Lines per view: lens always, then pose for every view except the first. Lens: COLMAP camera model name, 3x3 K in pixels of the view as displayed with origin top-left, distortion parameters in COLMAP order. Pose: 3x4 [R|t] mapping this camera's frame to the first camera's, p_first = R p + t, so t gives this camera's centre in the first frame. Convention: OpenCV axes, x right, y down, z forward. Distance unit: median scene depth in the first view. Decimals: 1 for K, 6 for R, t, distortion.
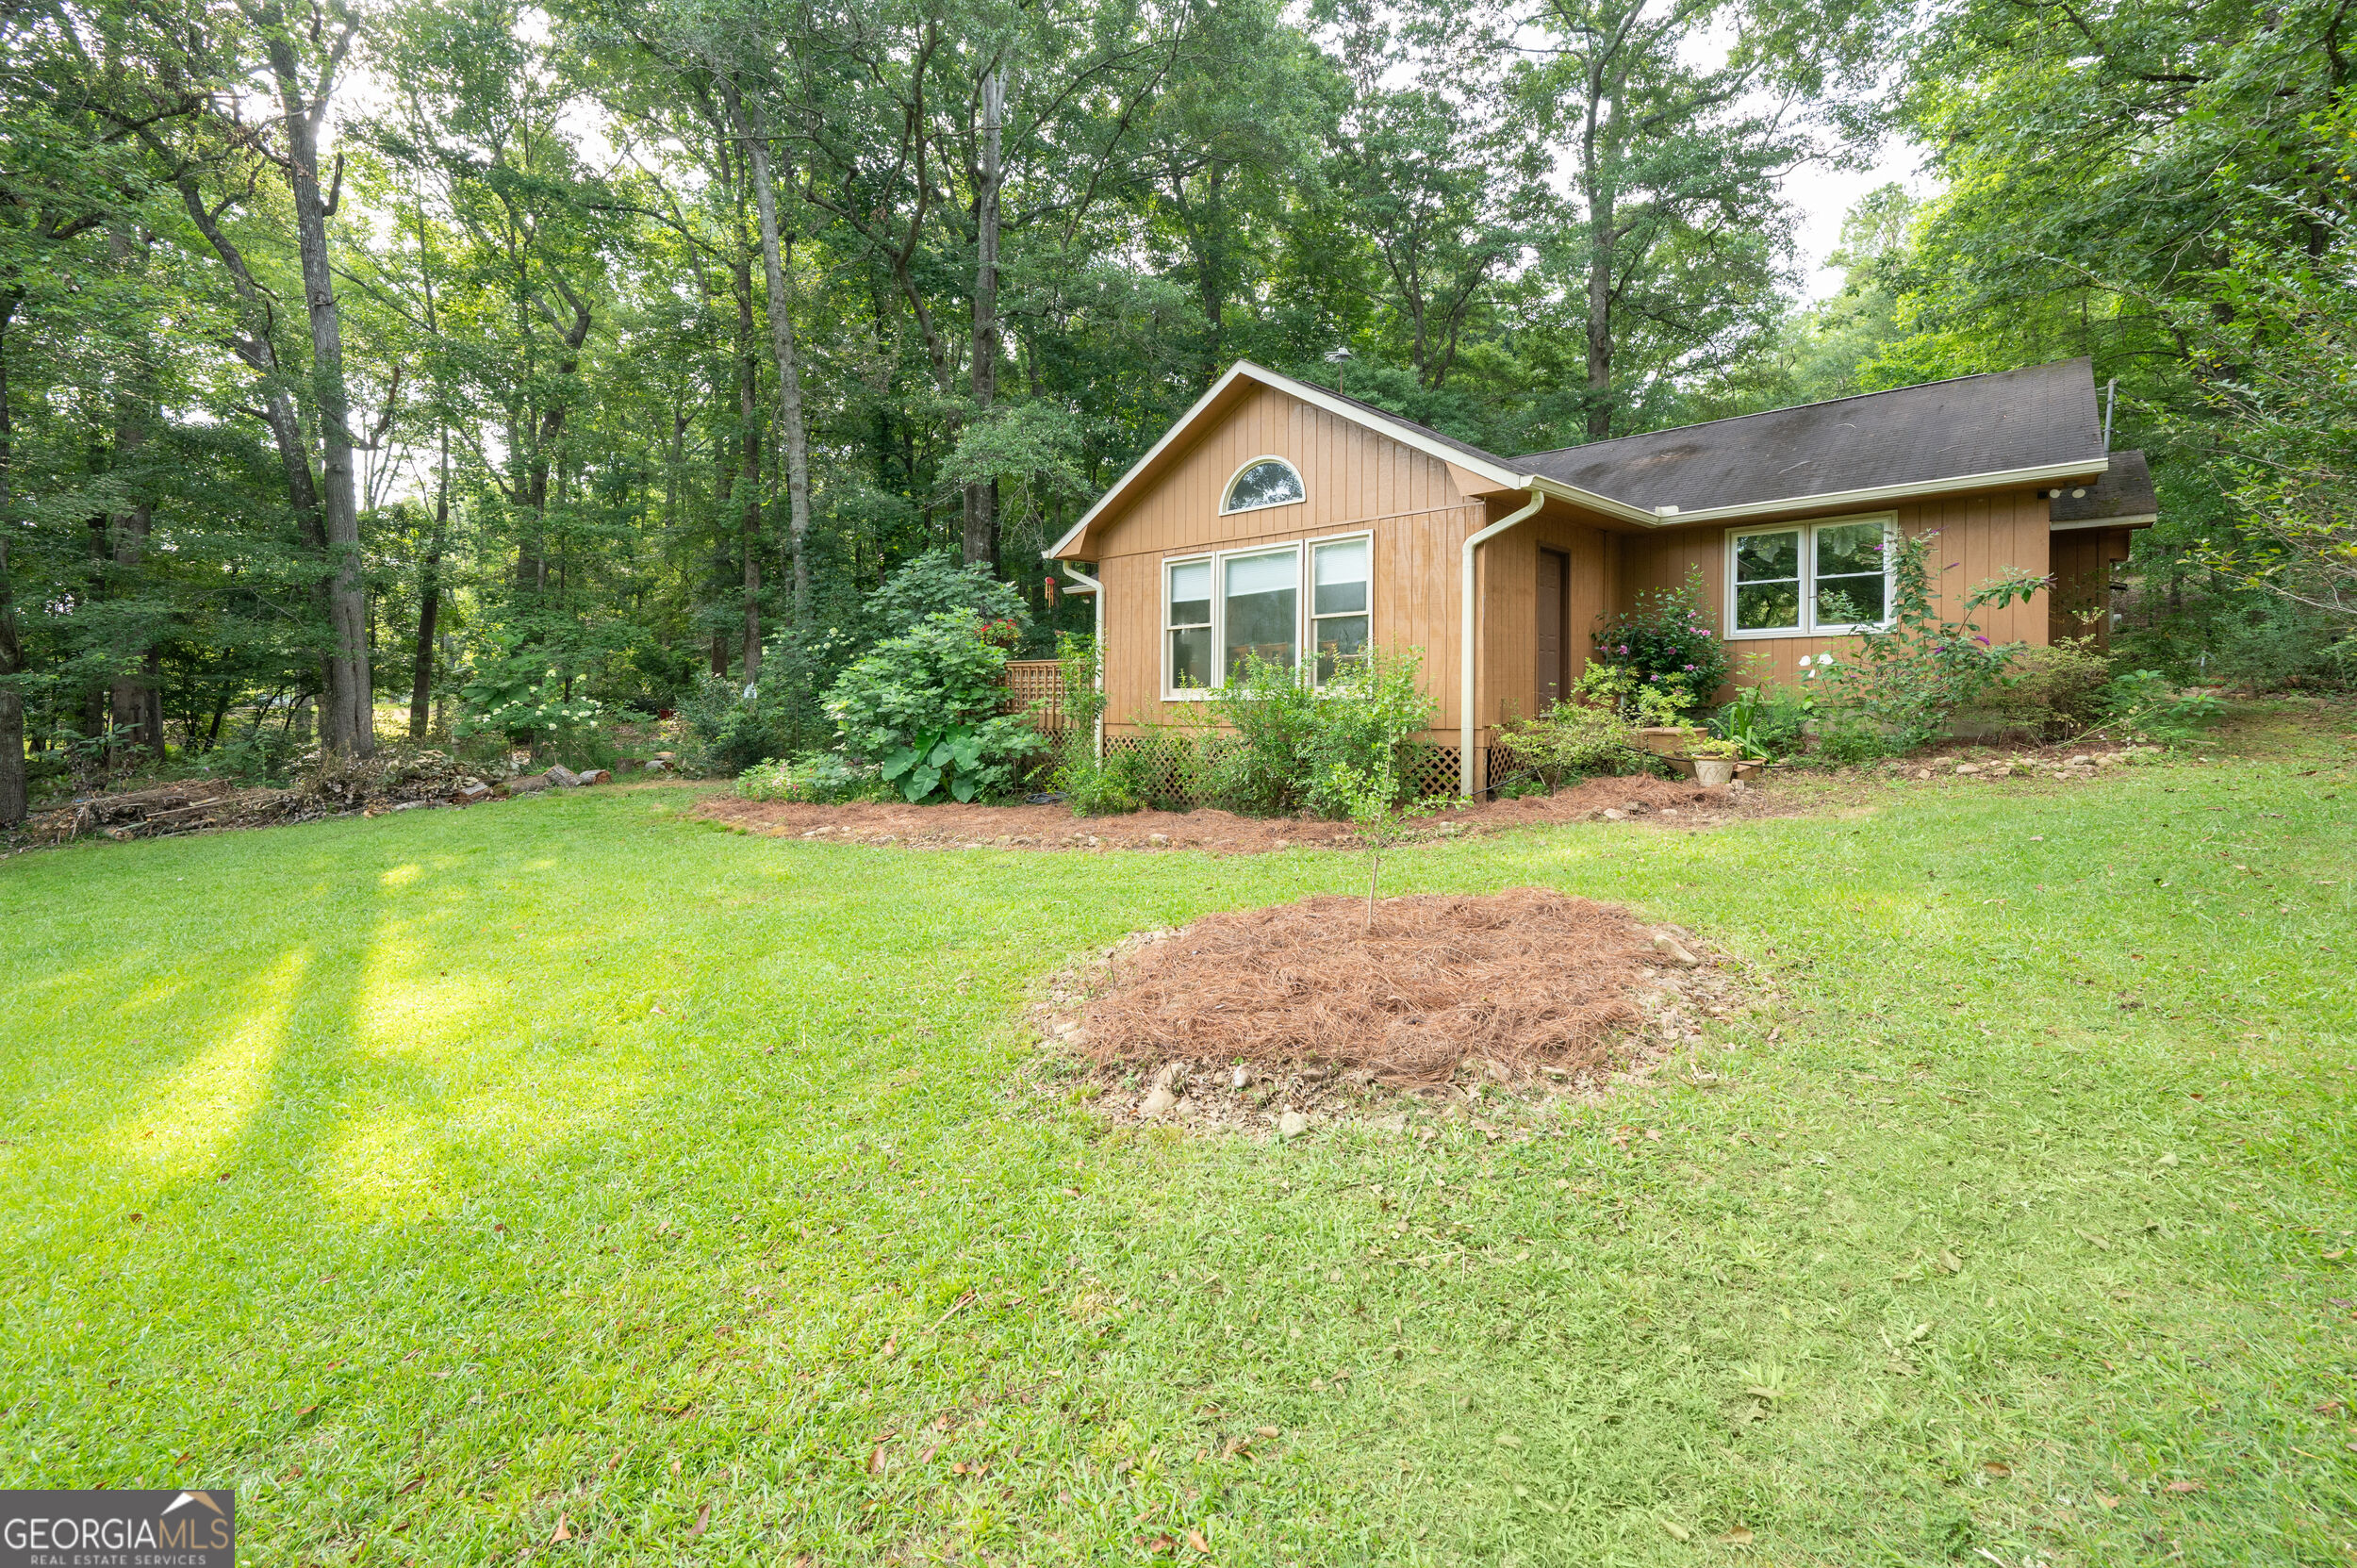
lens RADIAL K [[943.1, 0, 1133.6], [0, 943.1, 720.1], [0, 0, 1]] dist [-0.002283, 0.000332]
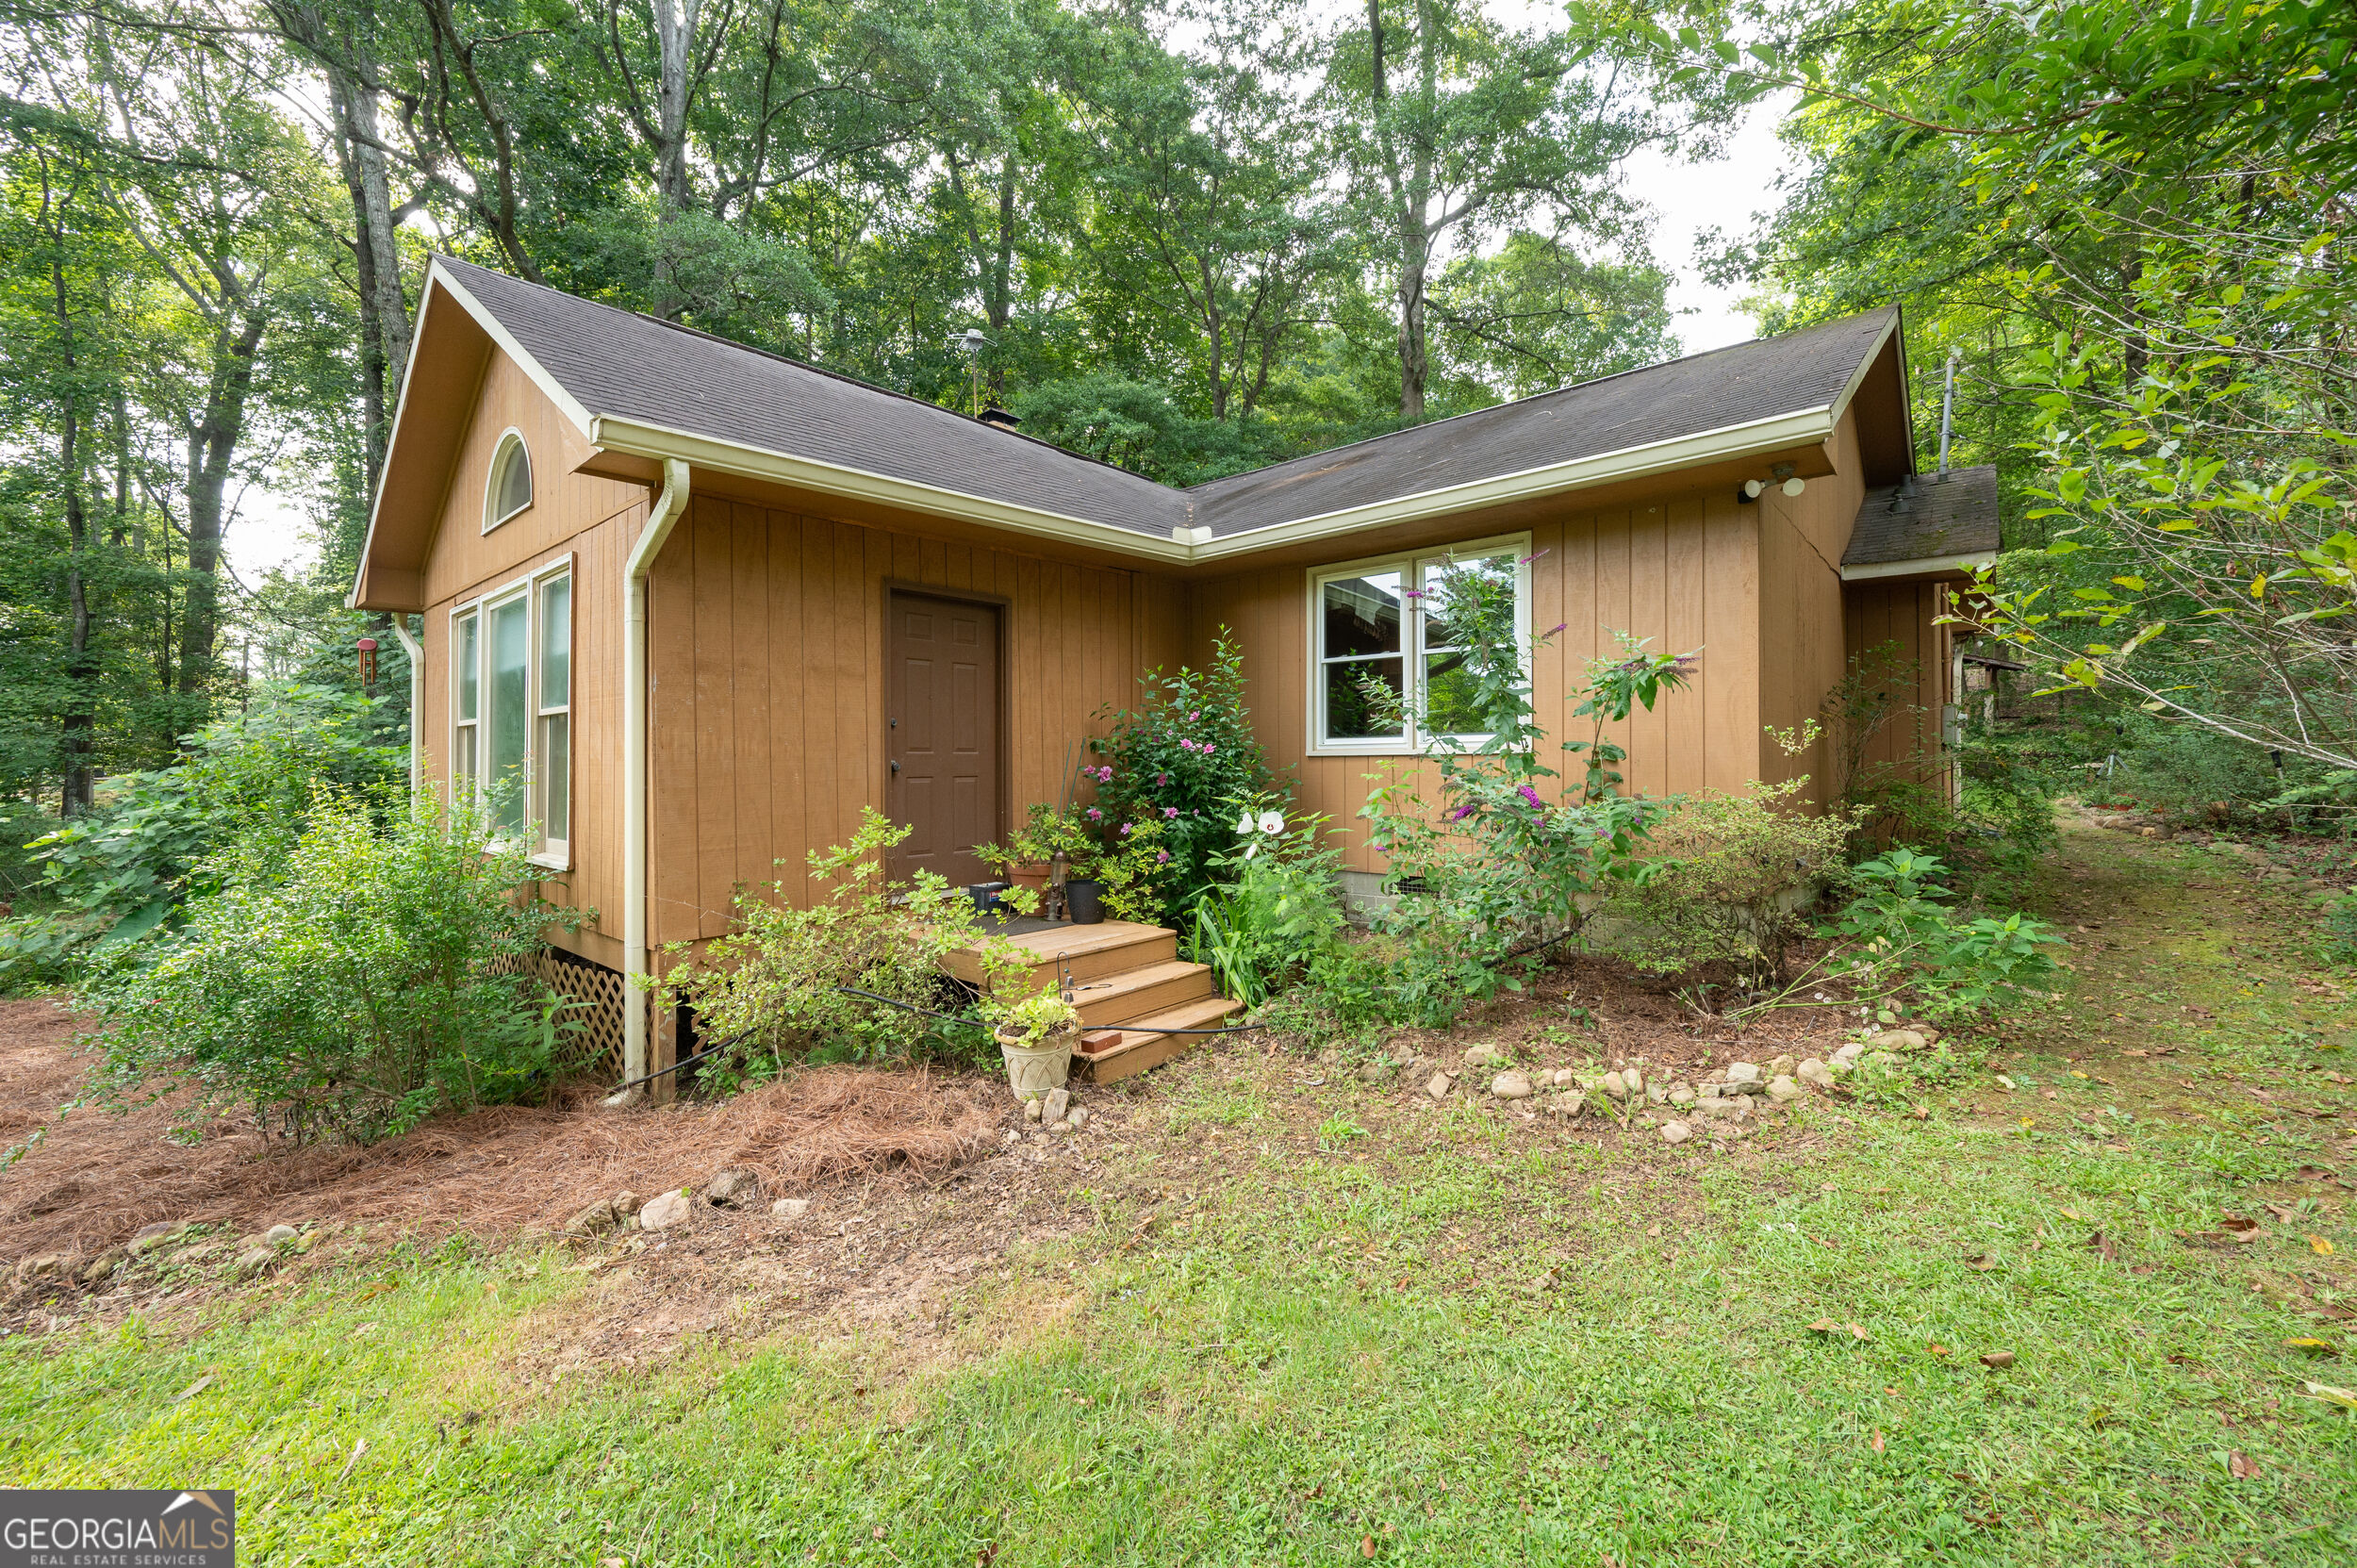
lens RADIAL K [[943.1, 0, 1183.6], [0, 943.1, 773.3], [0, 0, 1]] dist [-0.002283, 0.000332]
pose [[0.998758, 0.004518, 0.049627, 0.524115], [-0.003629, 0.999832, -0.017986, -0.063540], [-0.049700, 0.017783, 0.998606, 0.415496]]
